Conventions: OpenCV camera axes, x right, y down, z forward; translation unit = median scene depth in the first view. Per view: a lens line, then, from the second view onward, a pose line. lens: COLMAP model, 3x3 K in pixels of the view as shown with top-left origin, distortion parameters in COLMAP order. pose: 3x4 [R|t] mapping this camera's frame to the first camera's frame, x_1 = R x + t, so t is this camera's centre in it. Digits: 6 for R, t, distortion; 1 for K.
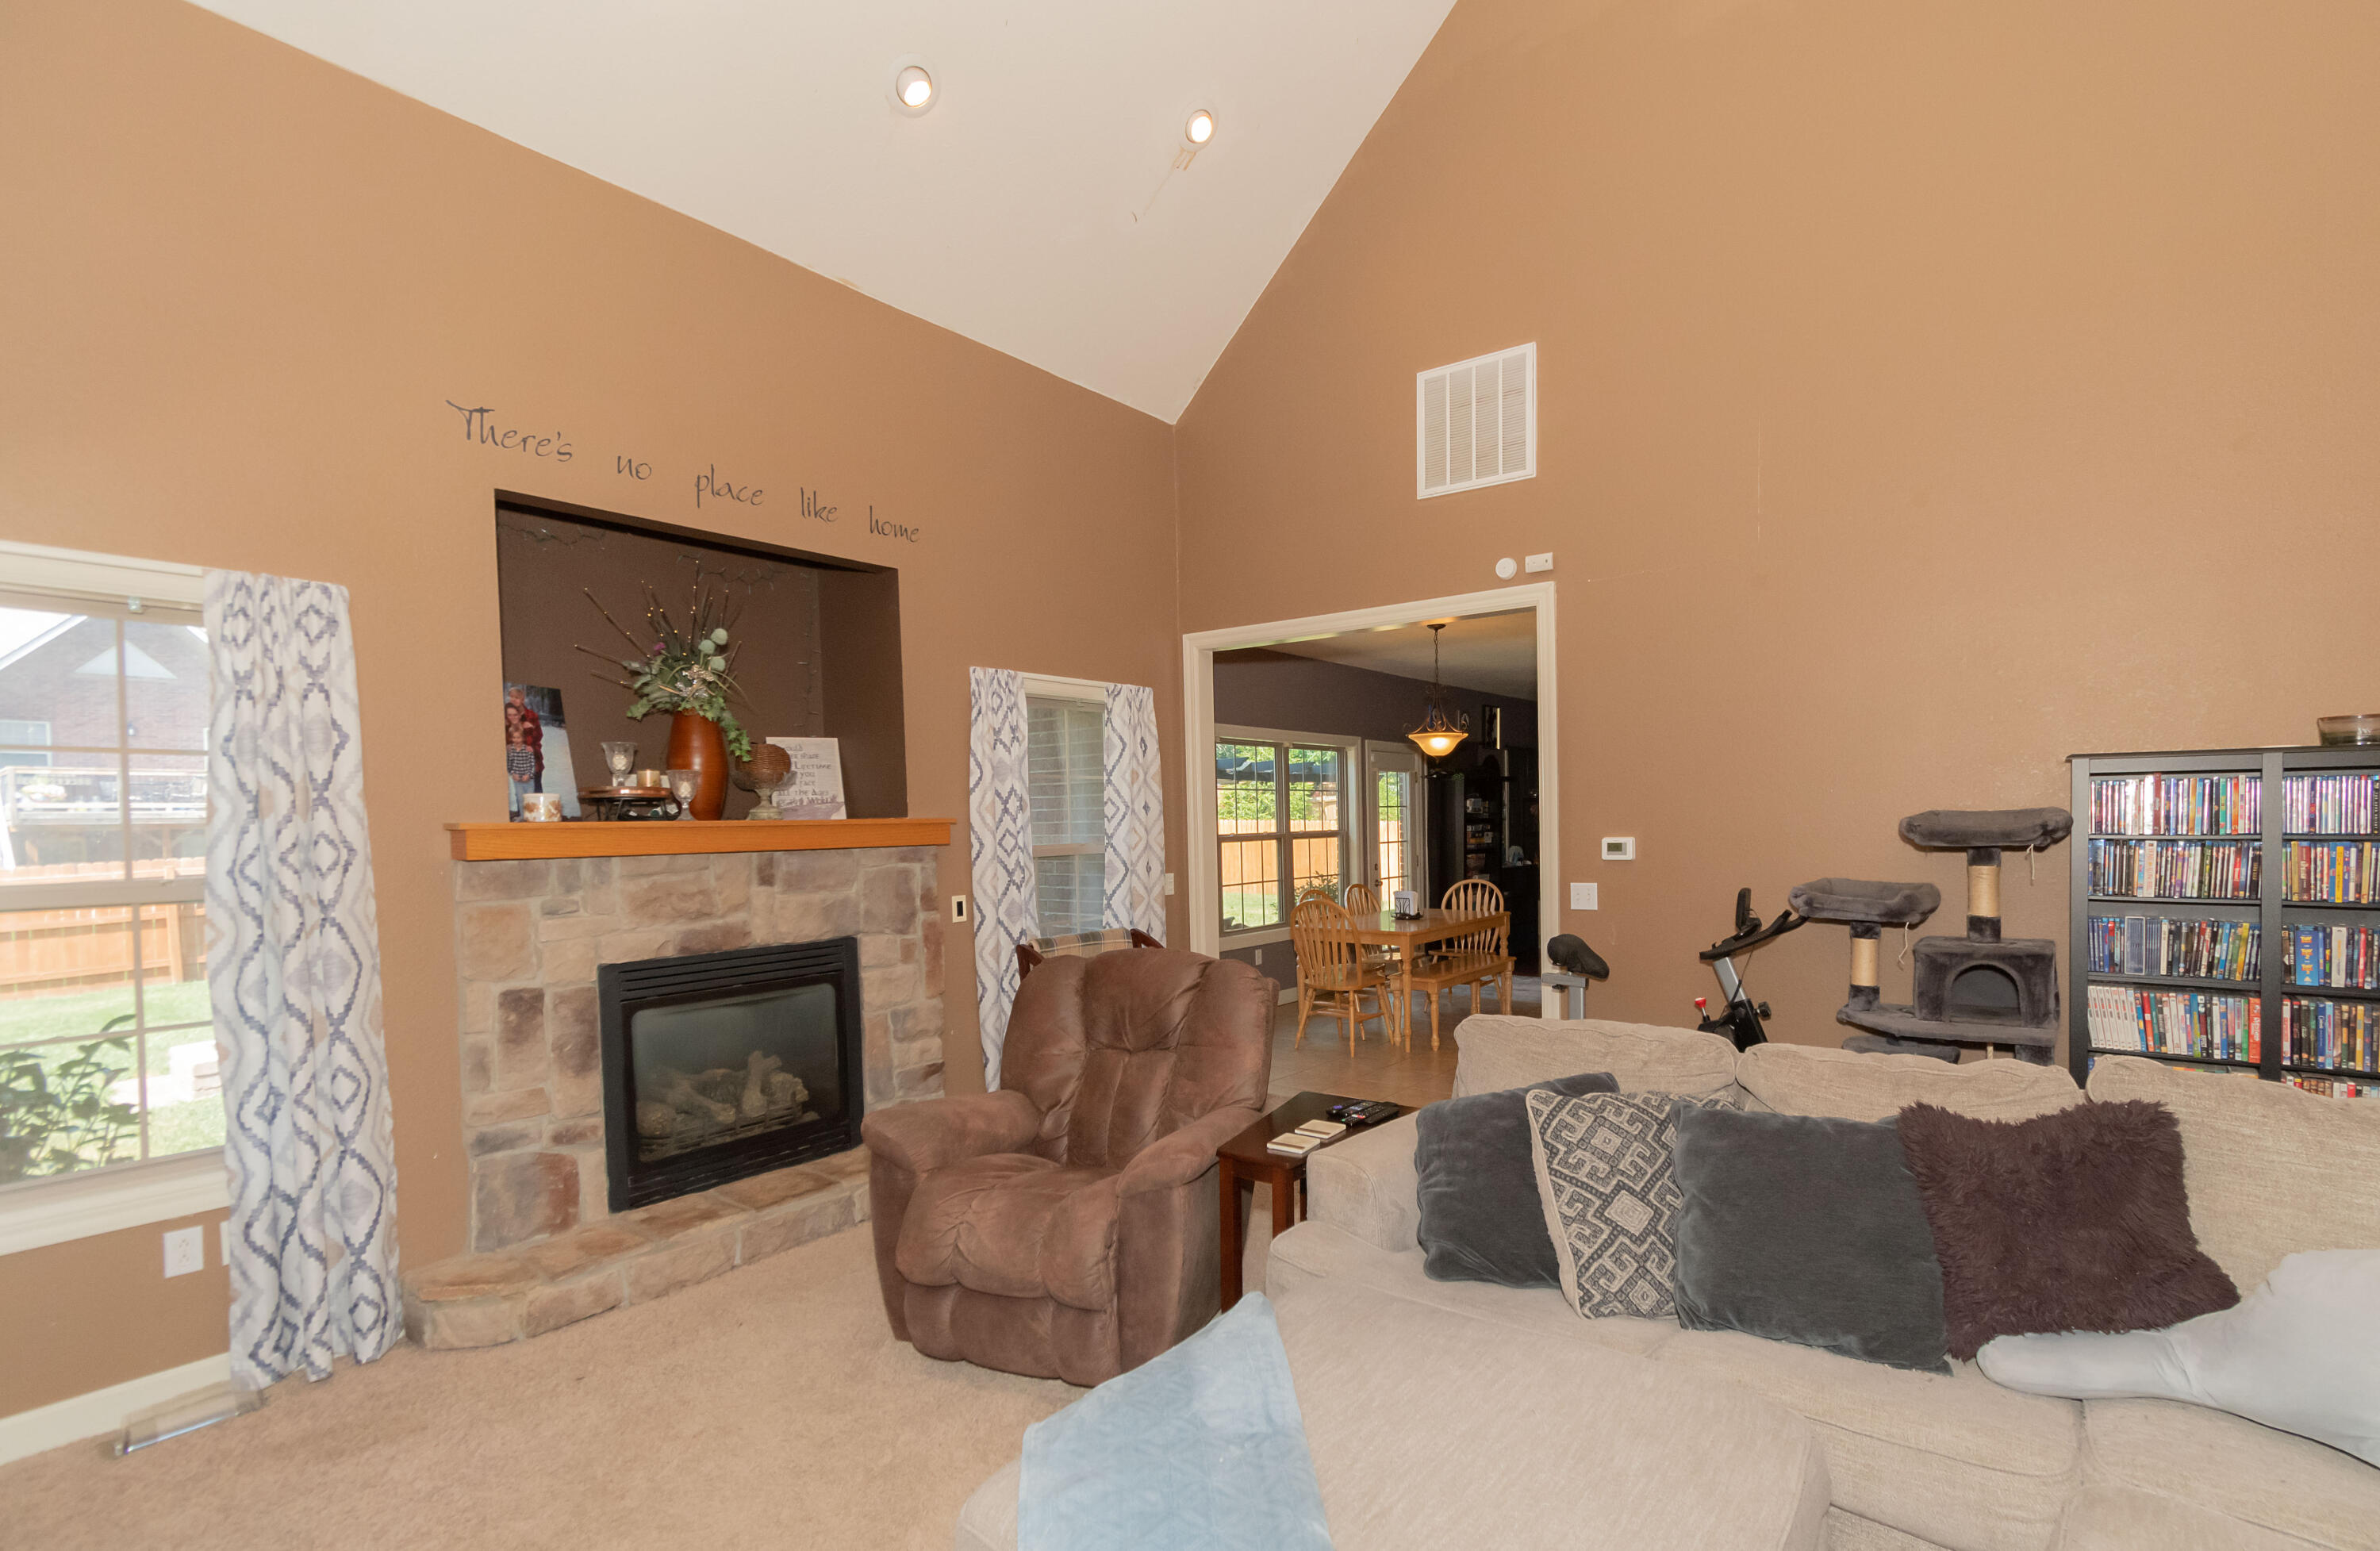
lens RADIAL K [[1071.6, 0, 1286.1], [0, 1071.6, 857.3], [0, 0, 1]] dist [0.006386, -0.001471]
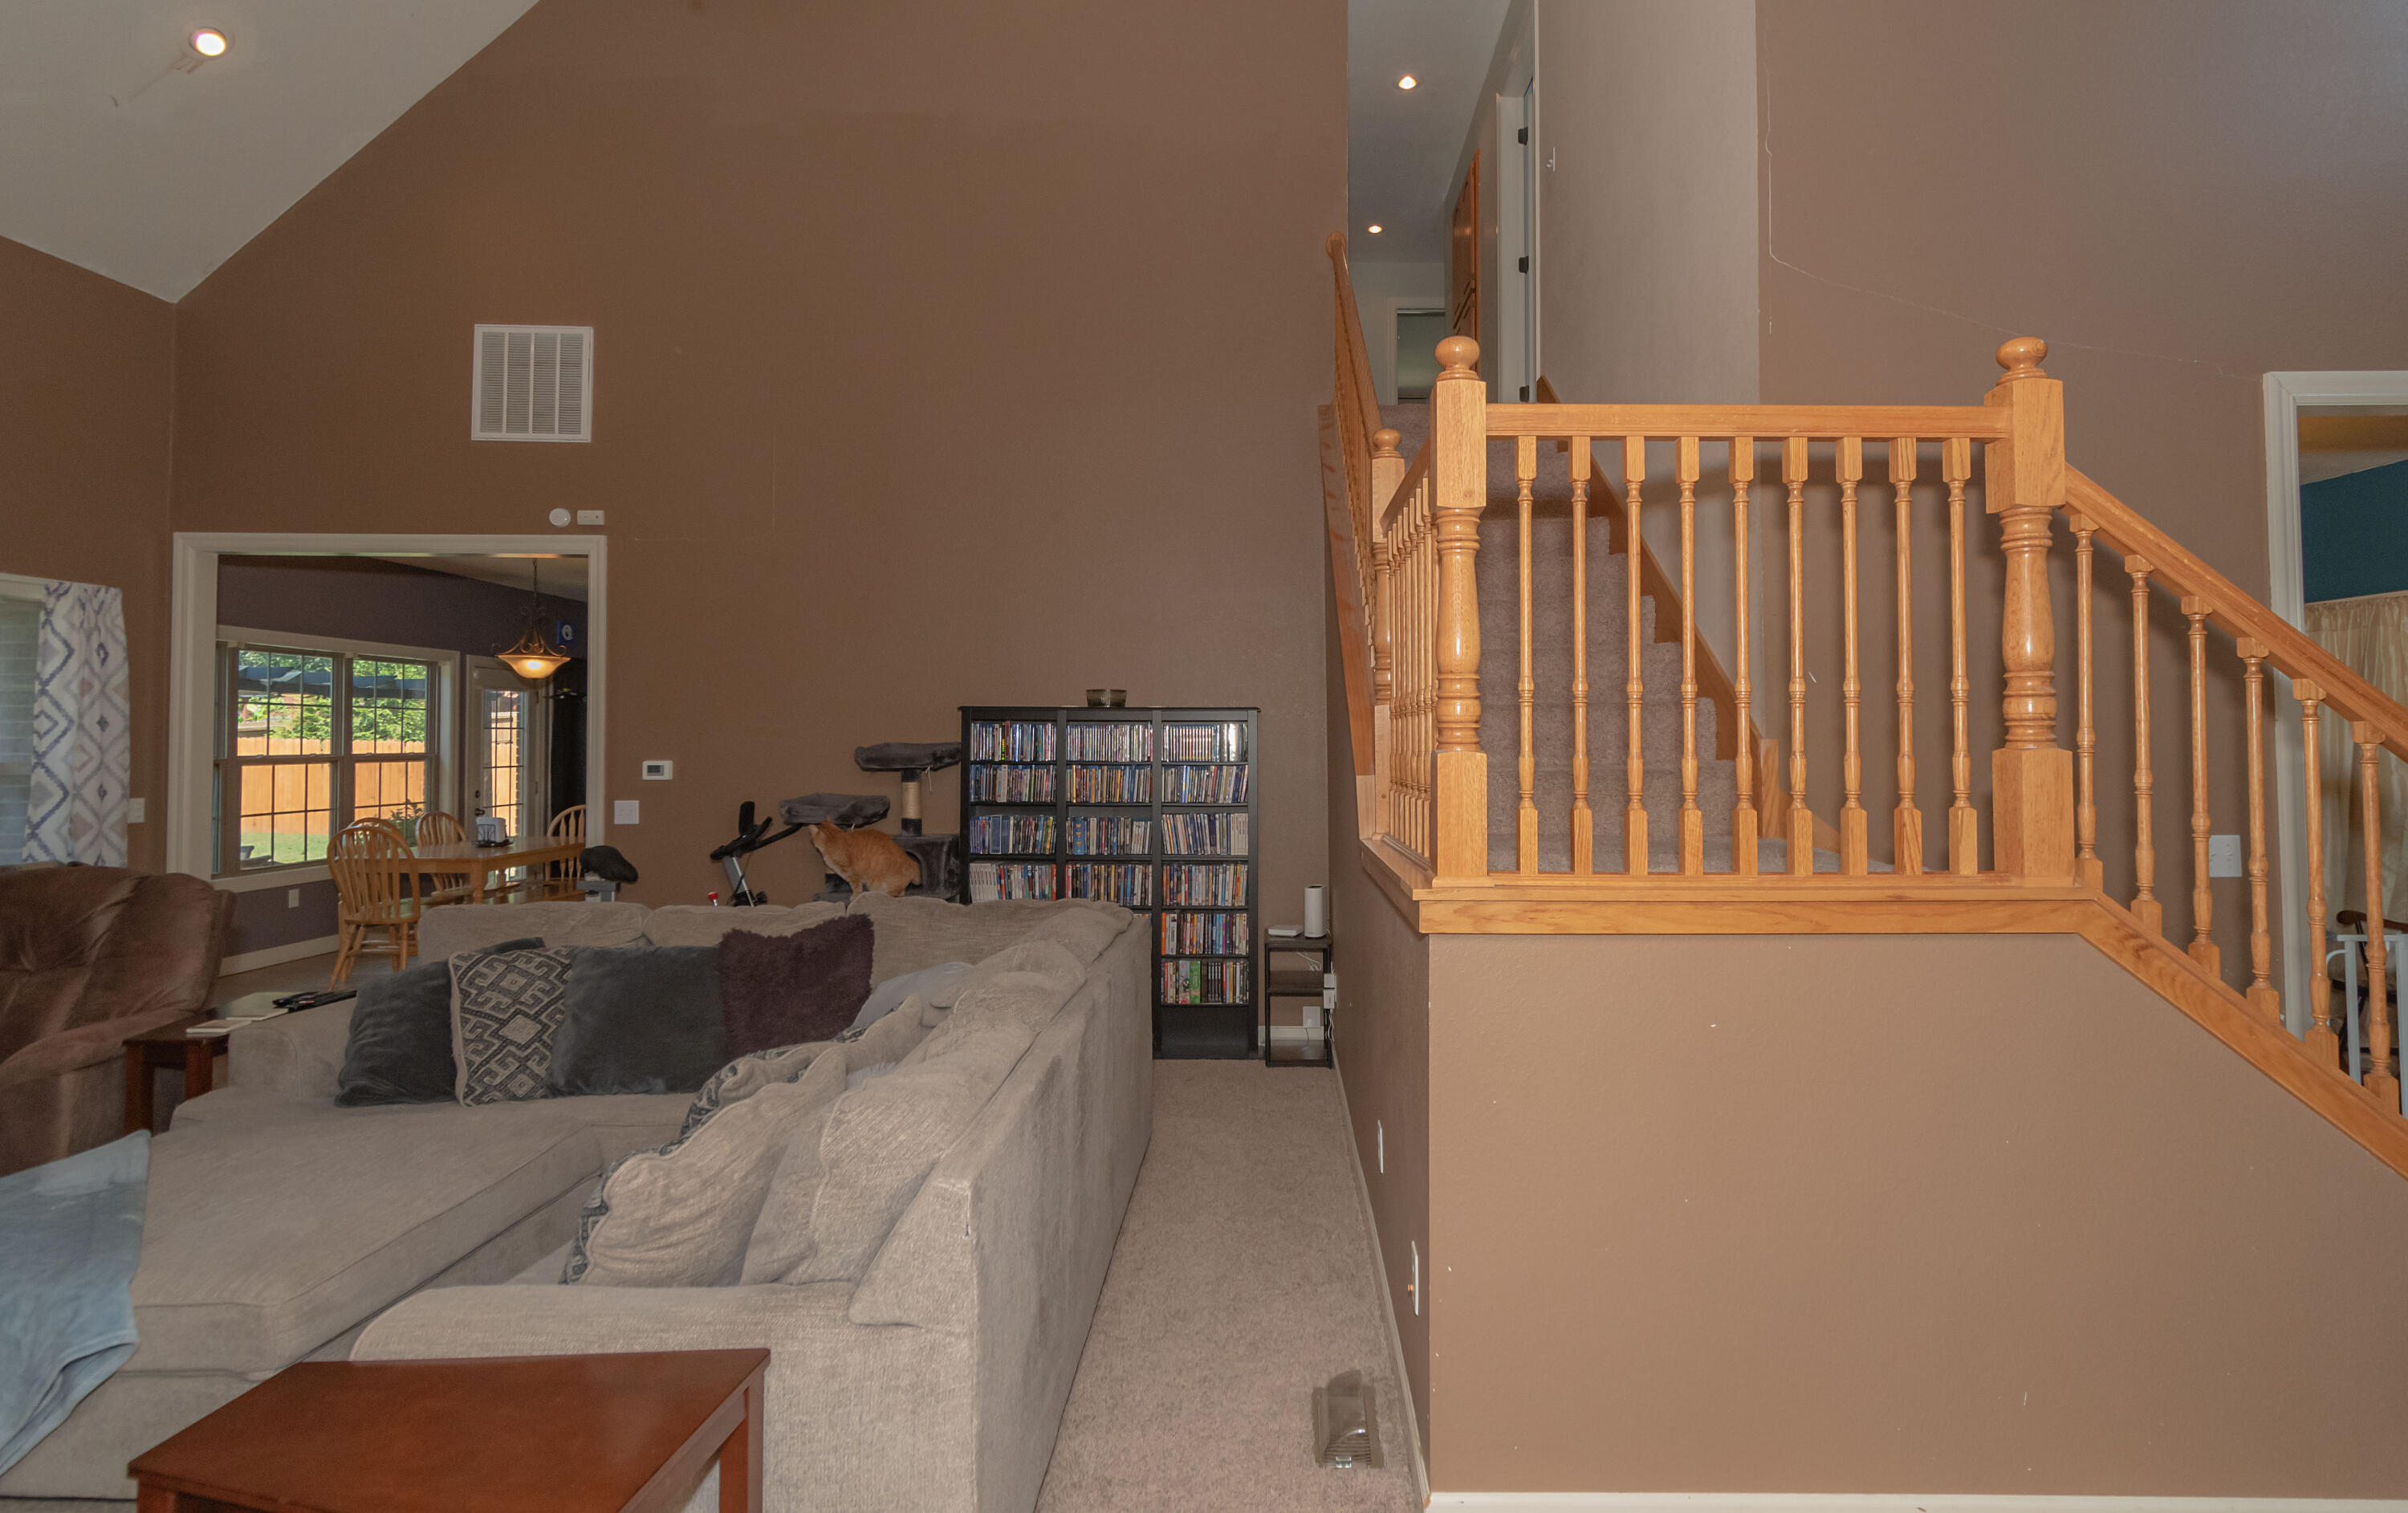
lens RADIAL K [[1140.6, 0, 1259.8], [0, 1140.6, 714.3], [0, 0, 1]] dist [0.000894, -0.003334]
pose [[0.808896, 0.033104, 0.587020, 0.135502], [0.005254, 0.997967, -0.063519, 0.016461], [-0.587929, 0.054465, 0.807077, -0.475714]]
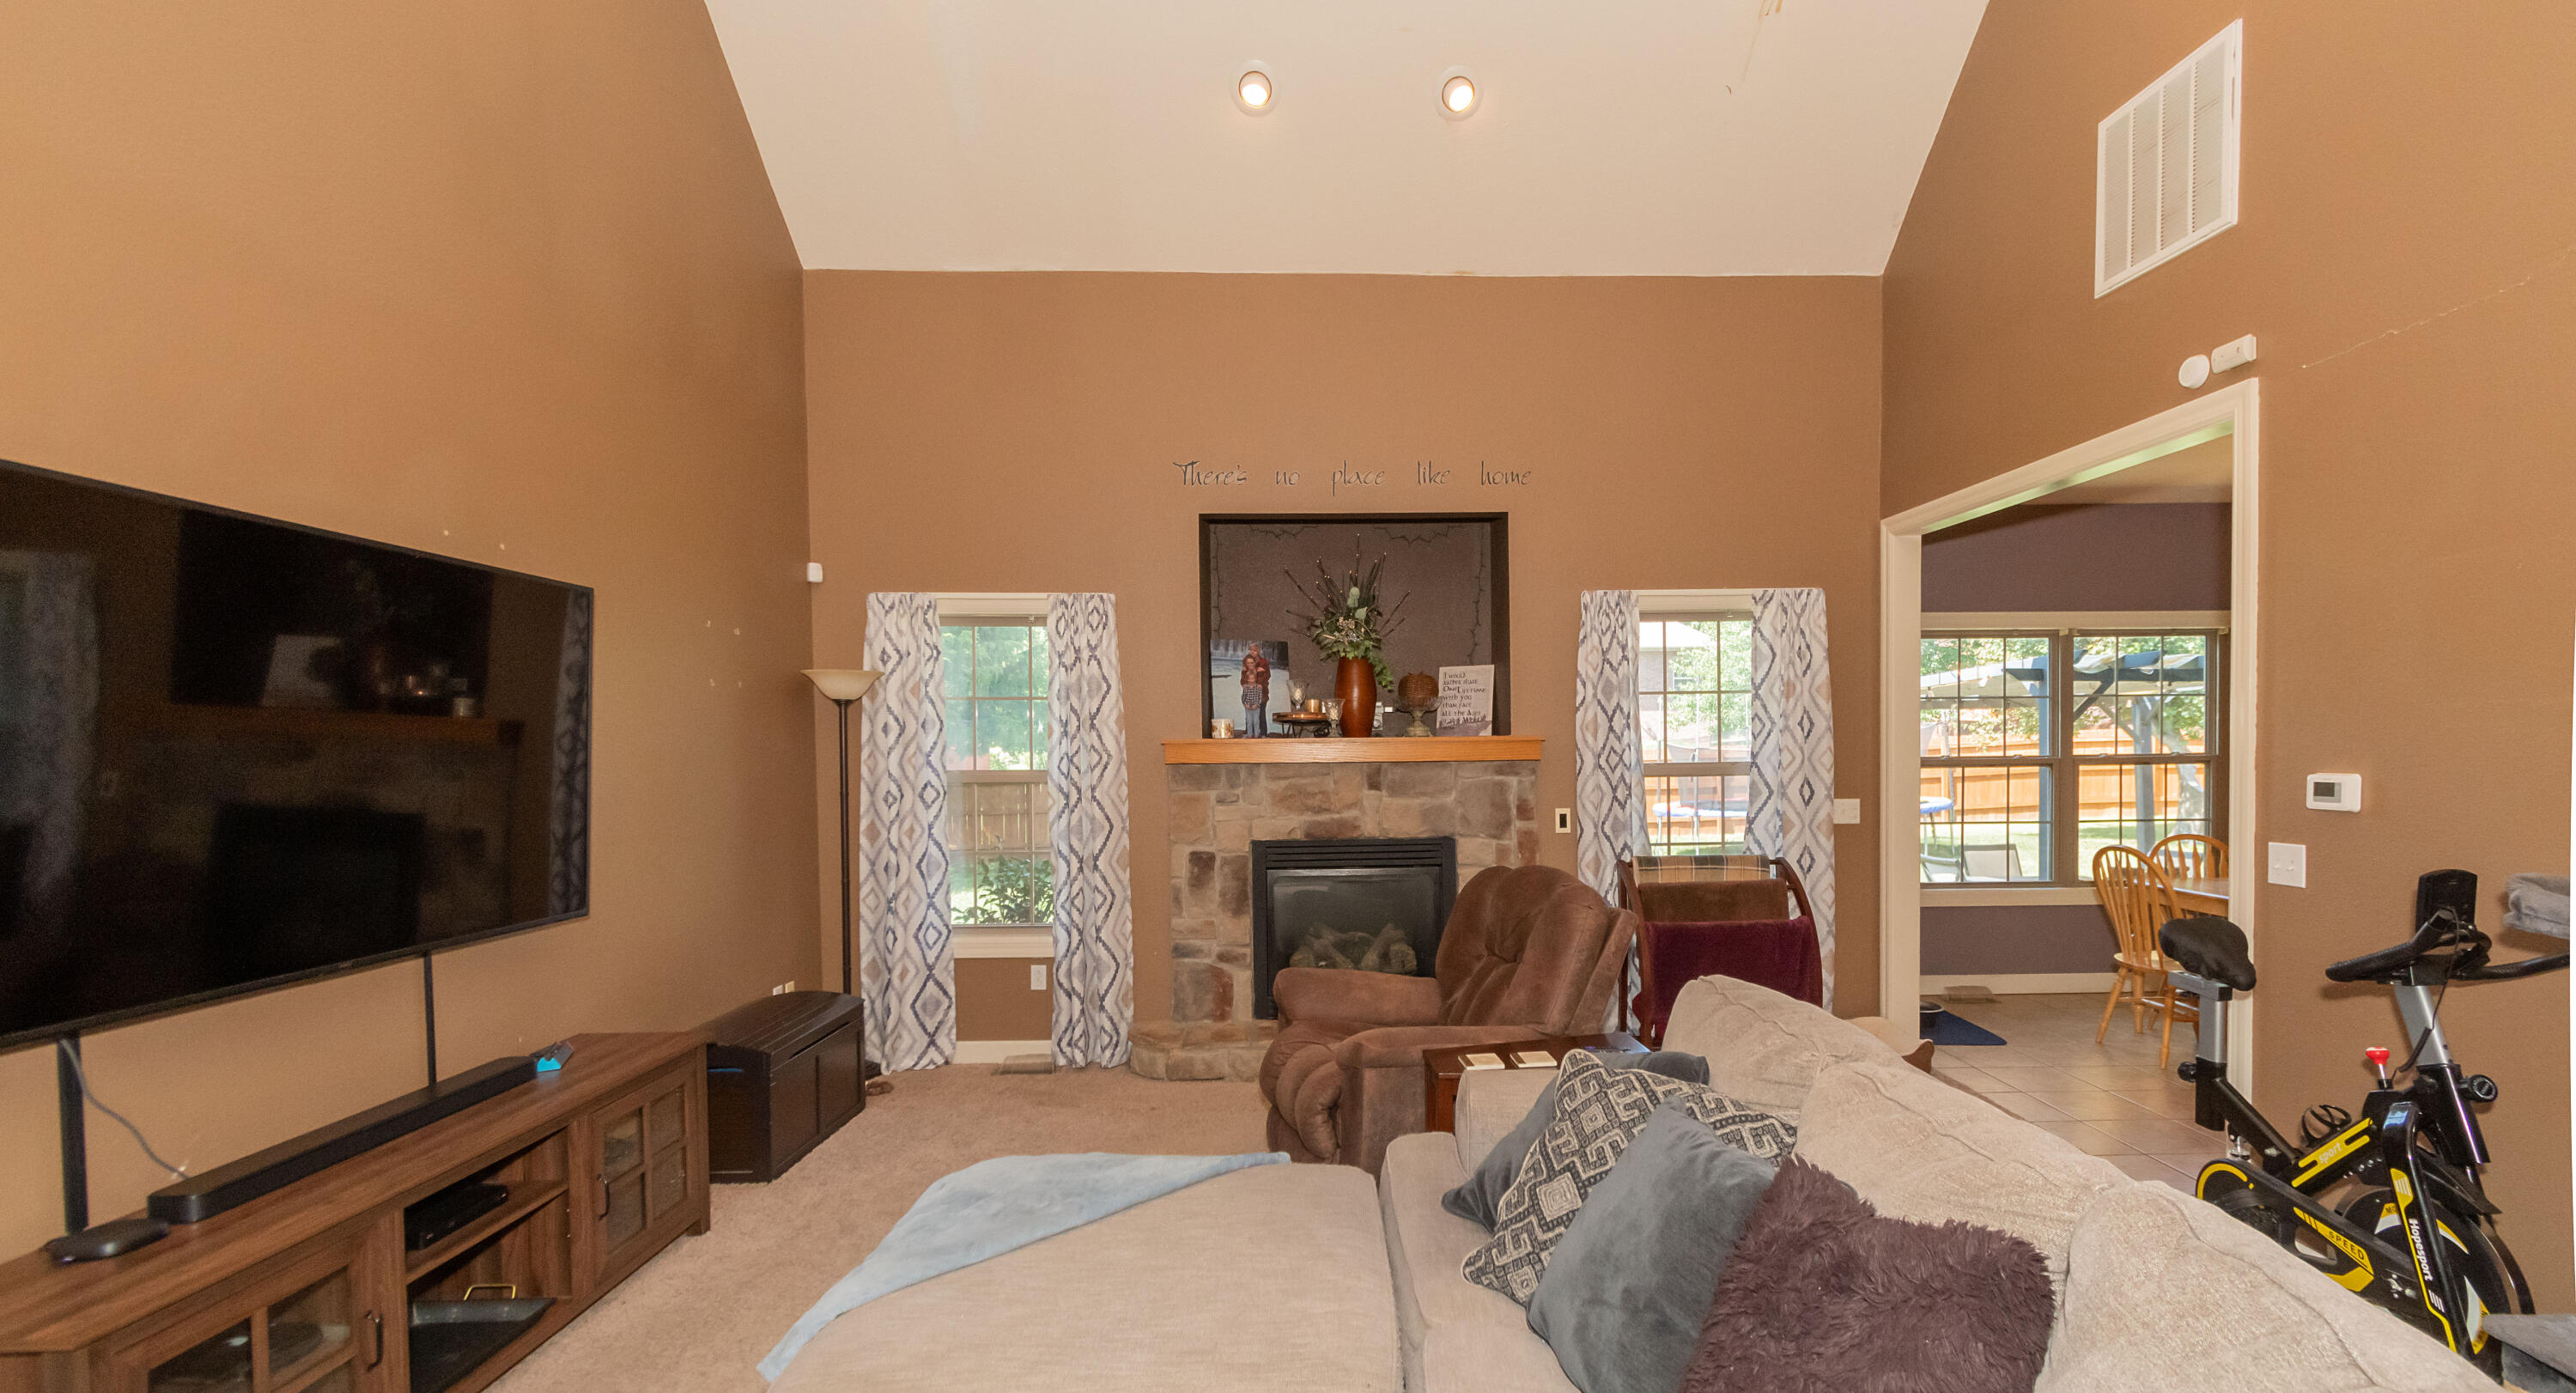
lens RADIAL K [[1147.1, 0, 1375.4], [0, 1147.1, 787.3], [0, 0, 1]] dist [0.008906, -0.001626]
pose [[0.621642, 0.041979, -0.782176, 0.599579], [-0.028334, 0.999115, 0.031103, -0.019403], [0.782789, 0.002827, 0.622281, 0.183429]]
